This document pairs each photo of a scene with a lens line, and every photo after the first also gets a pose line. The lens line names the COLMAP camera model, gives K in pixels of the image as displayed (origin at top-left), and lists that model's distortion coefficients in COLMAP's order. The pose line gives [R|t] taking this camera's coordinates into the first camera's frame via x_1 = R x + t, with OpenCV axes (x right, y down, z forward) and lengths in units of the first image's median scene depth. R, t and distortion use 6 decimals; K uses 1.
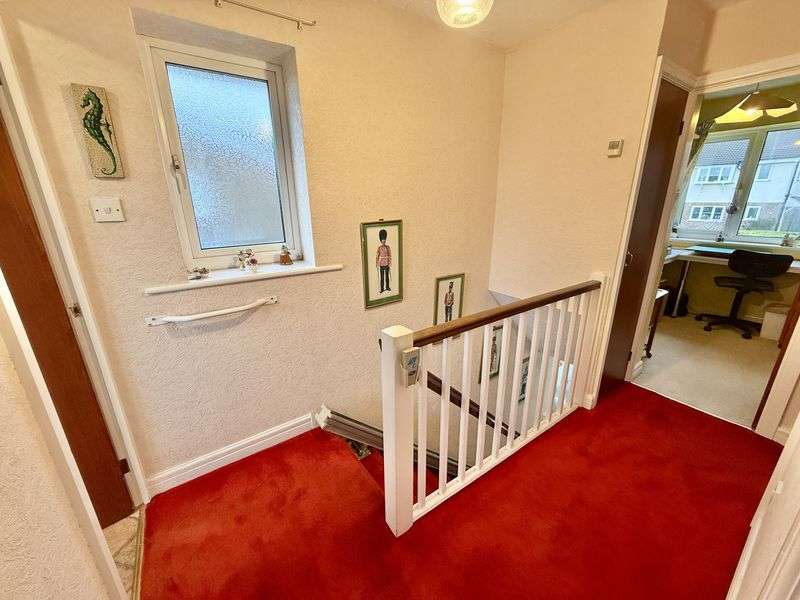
lens RADIAL K [[322.8, 0, 400.0], [0, 322.8, 300.0], [0, 0, 1]] dist [-0.000129, -0.000019]
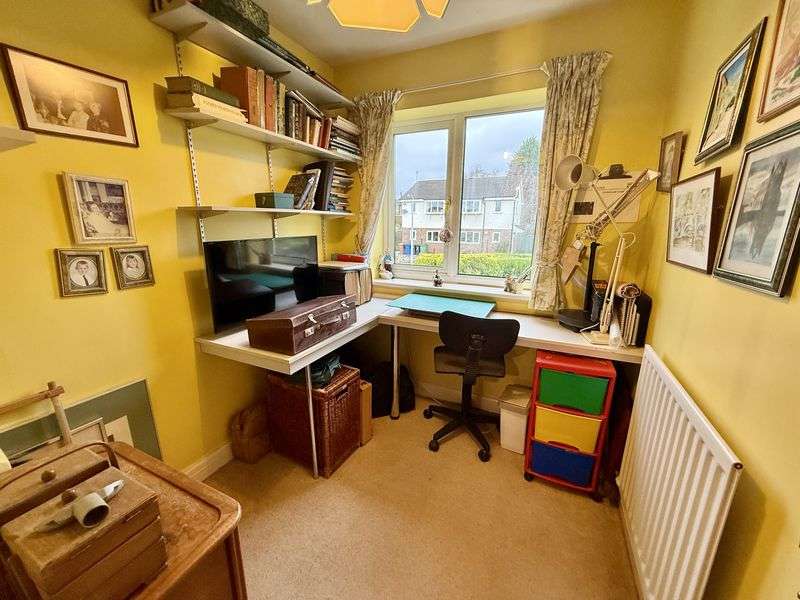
lens RADIAL K [[316.4, 0, 399.2], [0, 316.4, 296.3], [0, 0, 1]] dist [0.000015, -0.000052]
pose [[0.870595, -0.091951, 0.483332, 0.626719], [0.129238, 0.990622, -0.044329, -0.143186], [-0.474723, 0.101057, 0.874314, 0.497293]]
